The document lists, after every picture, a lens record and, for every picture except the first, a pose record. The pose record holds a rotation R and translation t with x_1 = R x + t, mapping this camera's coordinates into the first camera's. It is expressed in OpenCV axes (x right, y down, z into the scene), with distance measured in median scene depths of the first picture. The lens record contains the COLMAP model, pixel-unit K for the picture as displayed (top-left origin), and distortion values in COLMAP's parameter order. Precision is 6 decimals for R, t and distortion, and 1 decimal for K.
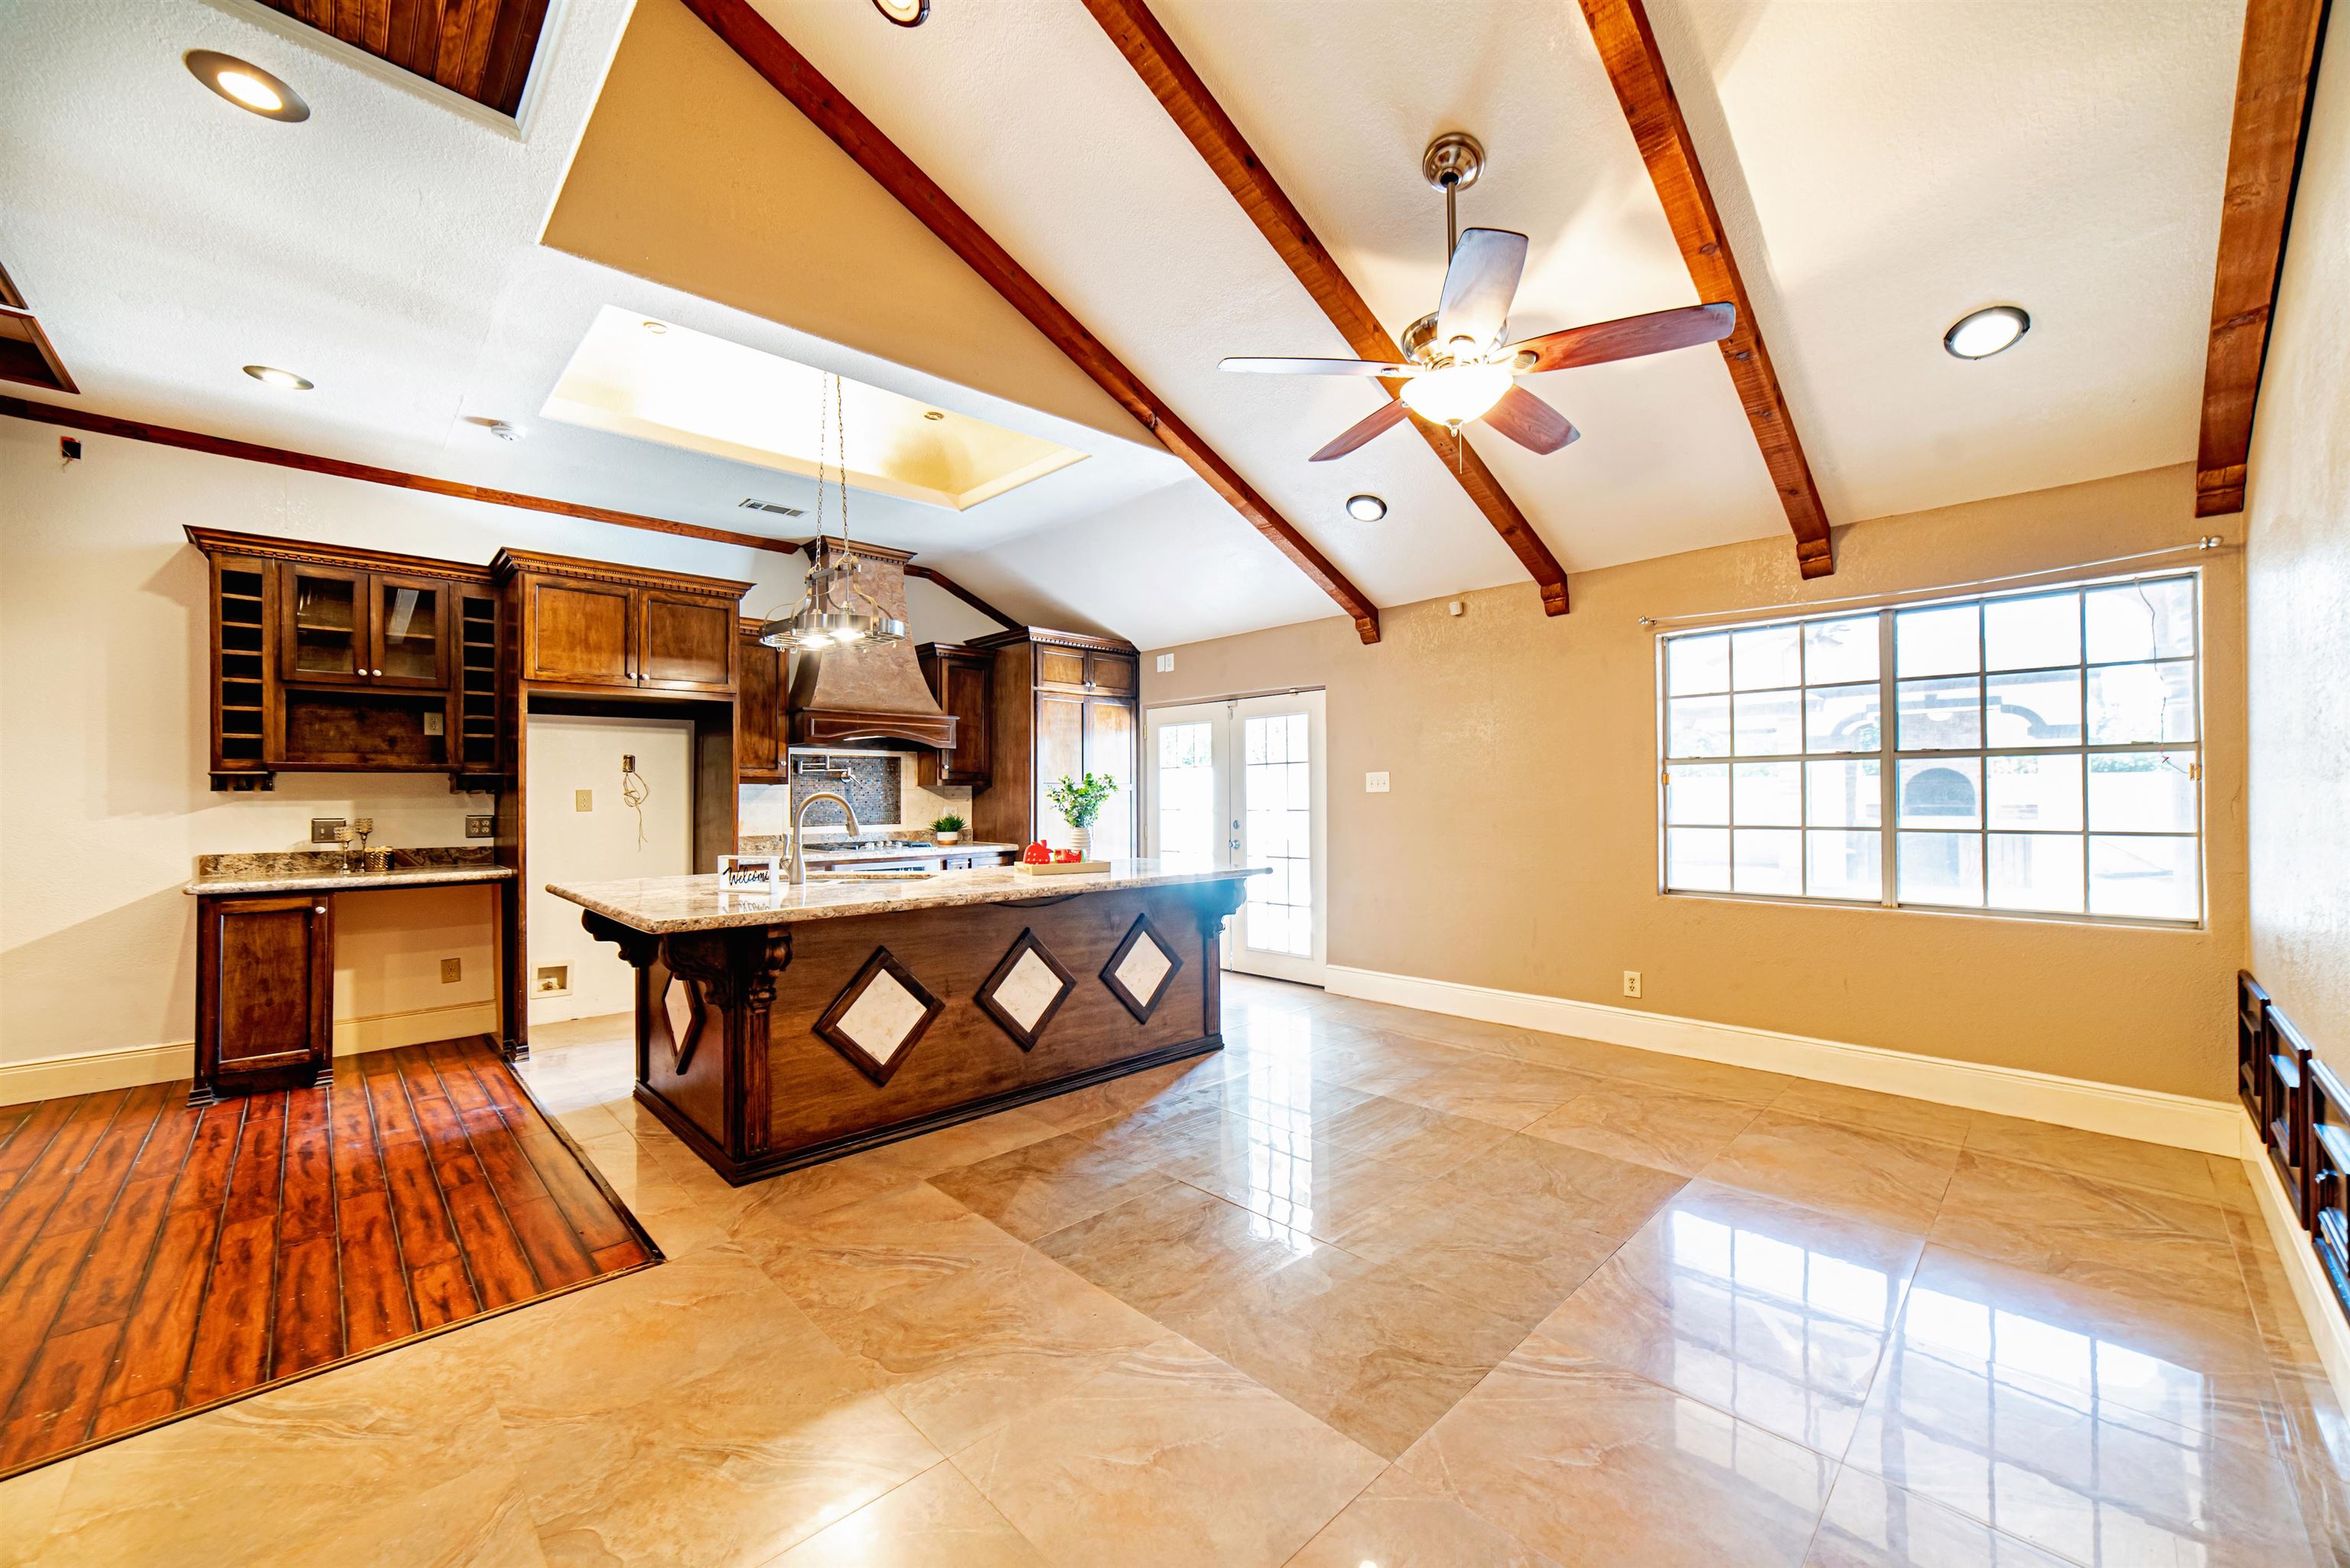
lens RADIAL K [[887.3, 0, 1178.5], [0, 887.3, 790.8], [0, 0, 1]] dist [-0.027216, 0.007151]
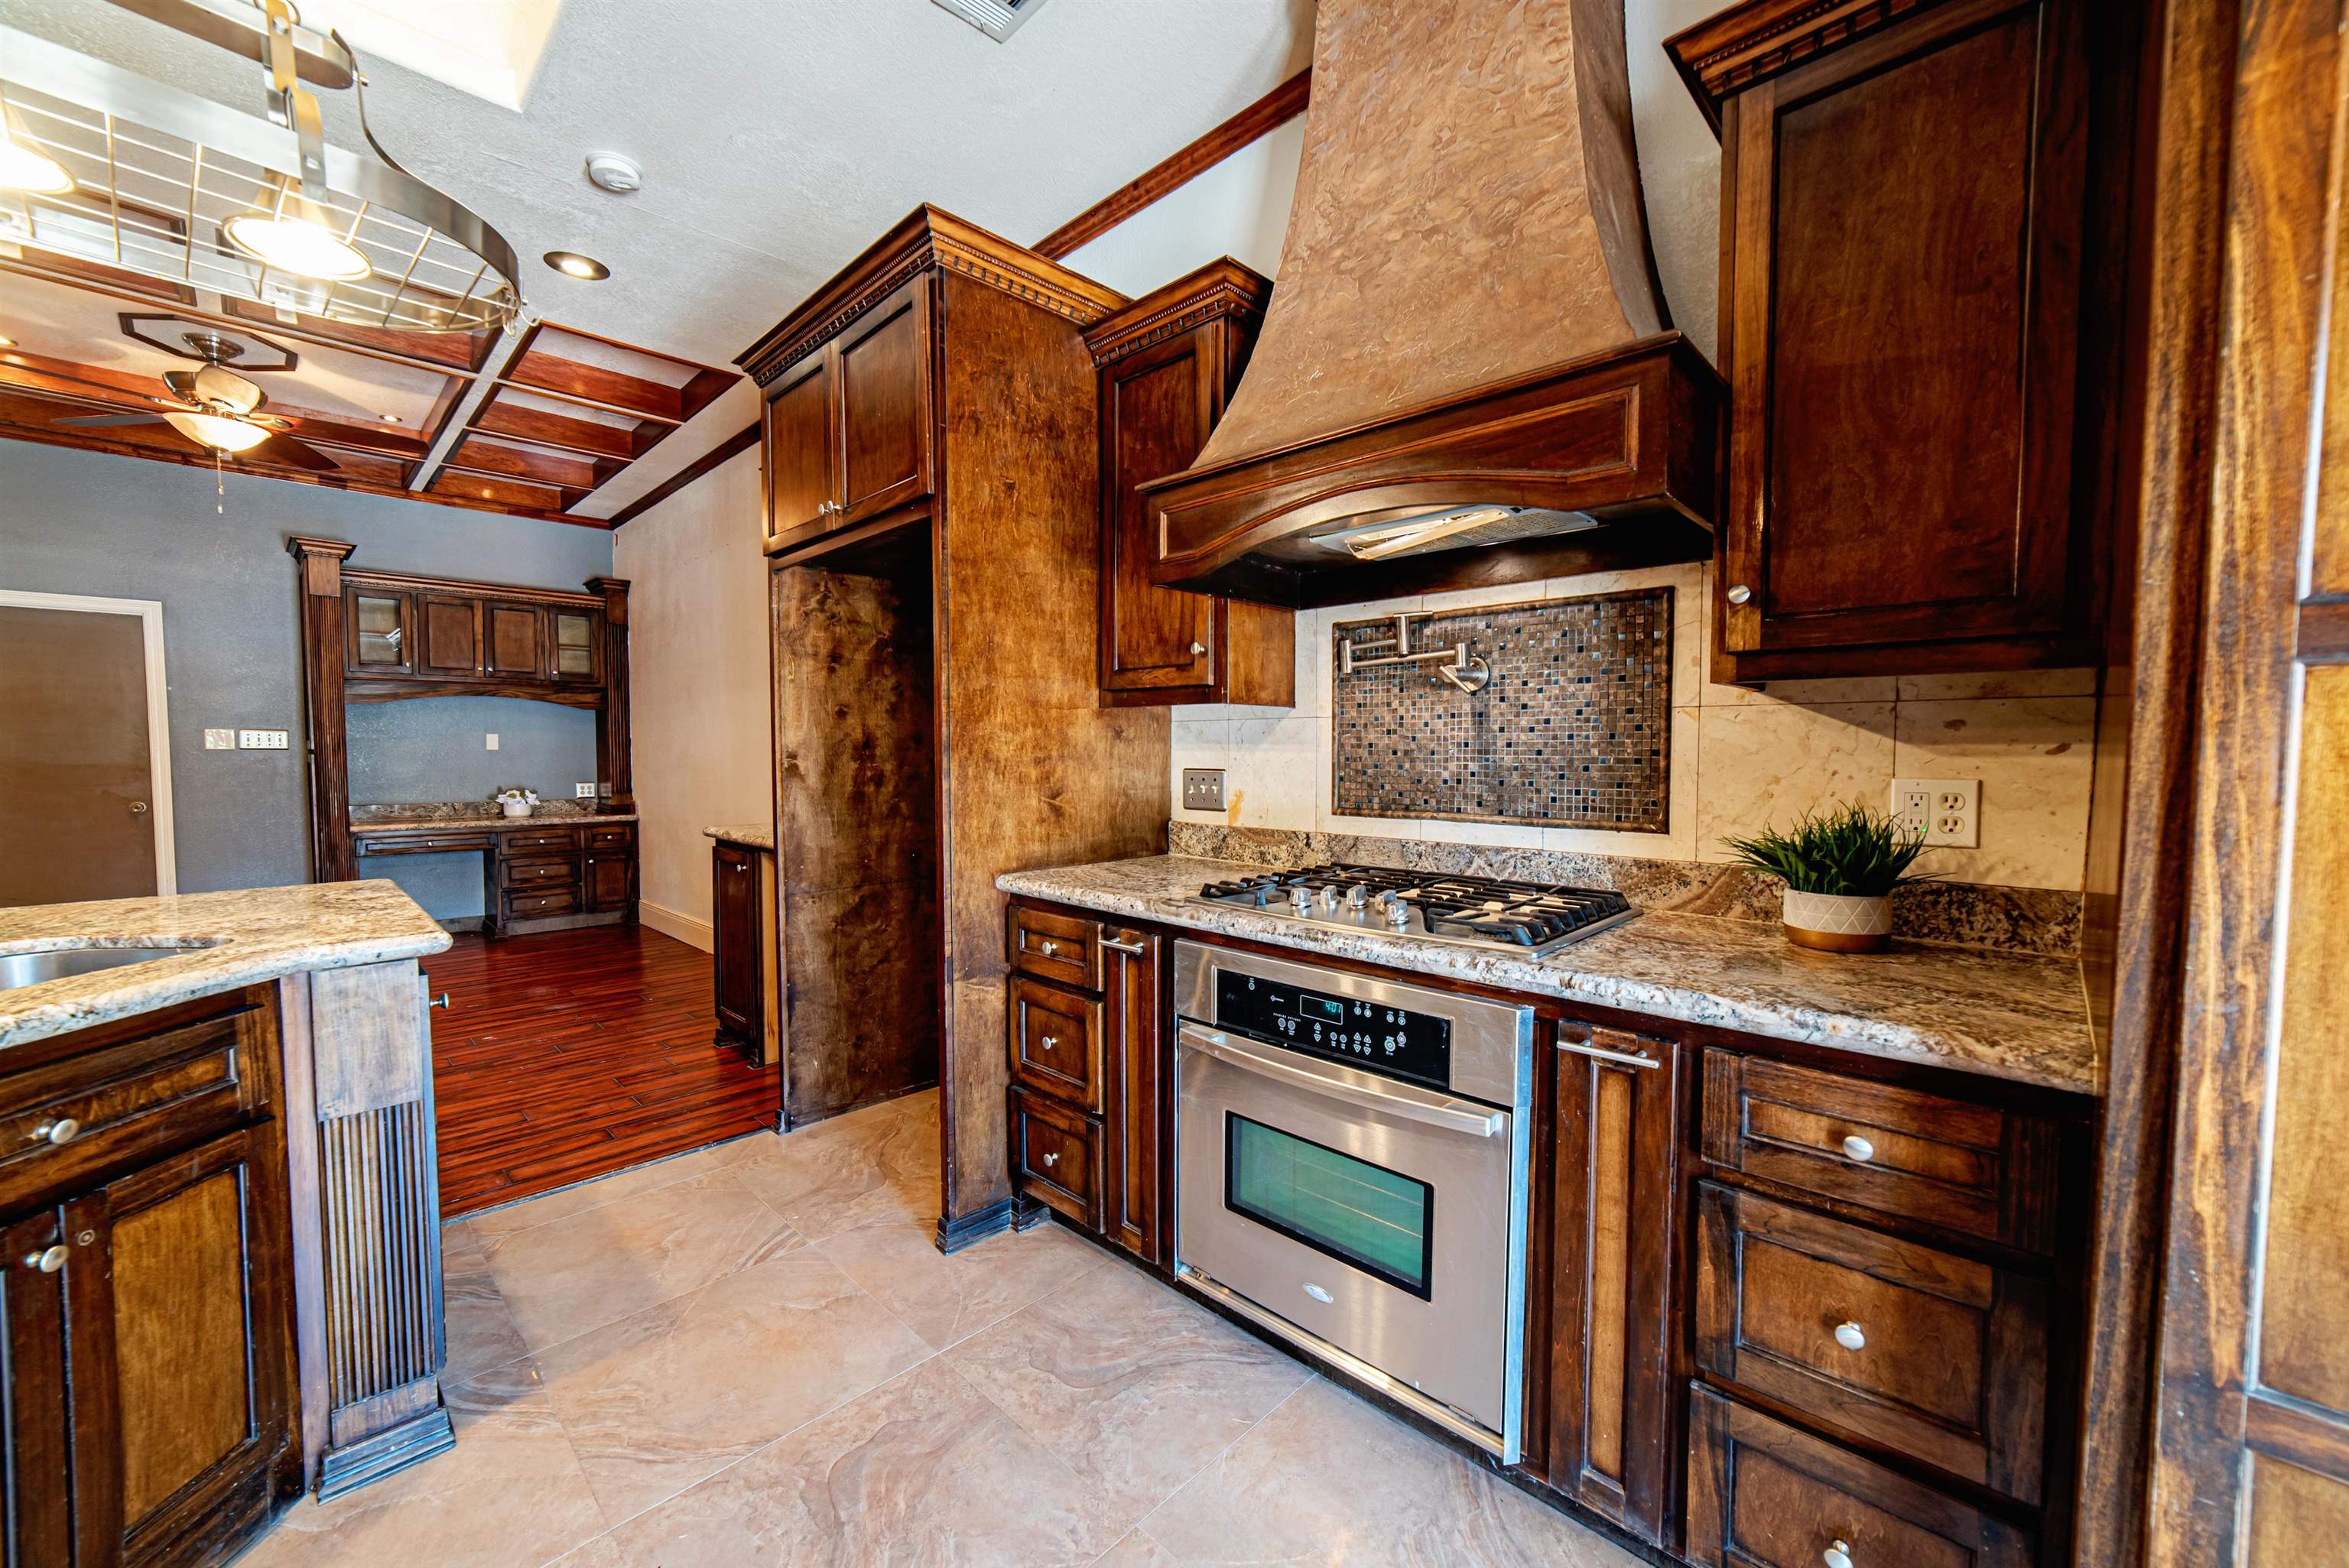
lens RADIAL K [[908.0, 0, 1176.1], [0, 908.0, 789.0], [0, 0, 1]] dist [-0.015913, 0.008297]
pose [[0.027341, 0.050982, -0.998325, -0.068041], [0.008534, 0.998650, 0.051232, 0.013241], [0.999590, -0.009920, 0.026869, 1.336433]]
